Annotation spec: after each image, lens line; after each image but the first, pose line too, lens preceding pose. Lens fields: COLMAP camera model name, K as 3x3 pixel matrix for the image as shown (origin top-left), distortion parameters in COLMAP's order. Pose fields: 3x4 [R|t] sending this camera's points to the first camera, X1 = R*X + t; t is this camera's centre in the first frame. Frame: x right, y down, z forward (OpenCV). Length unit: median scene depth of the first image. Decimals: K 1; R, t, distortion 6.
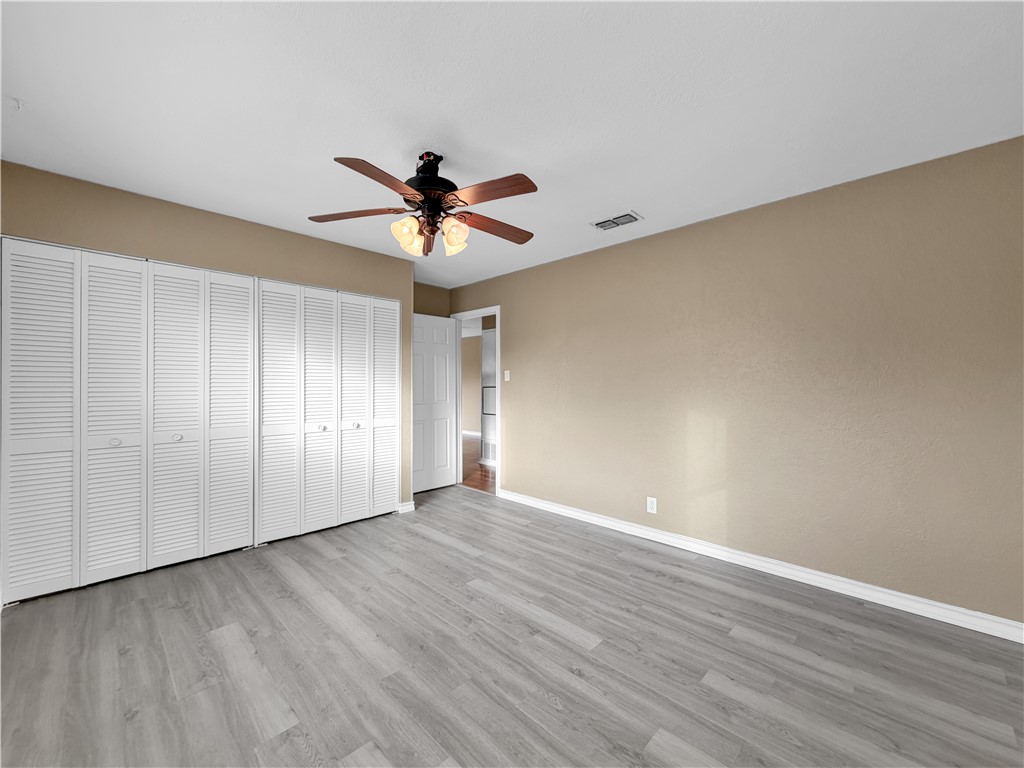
lens RADIAL K [[414.2, 0, 512.0], [0, 414.2, 384.0], [0, 0, 1]] dist [0.000181, -0.000550]
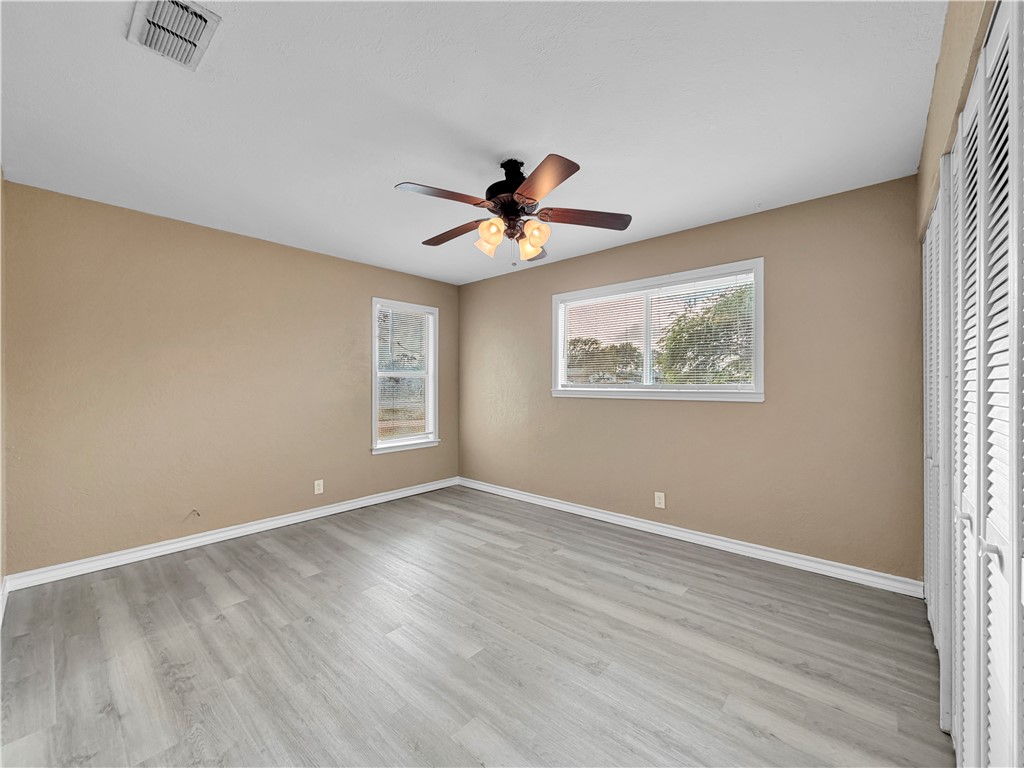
lens RADIAL K [[414.2, 0, 512.0], [0, 414.2, 384.0], [0, 0, 1]] dist [0.000181, -0.000550]
pose [[-0.998621, -0.002408, -0.052436, -0.144885], [-0.002301, 0.999995, -0.002087, 0.005064], [0.052441, -0.001964, -0.998622, 2.072668]]
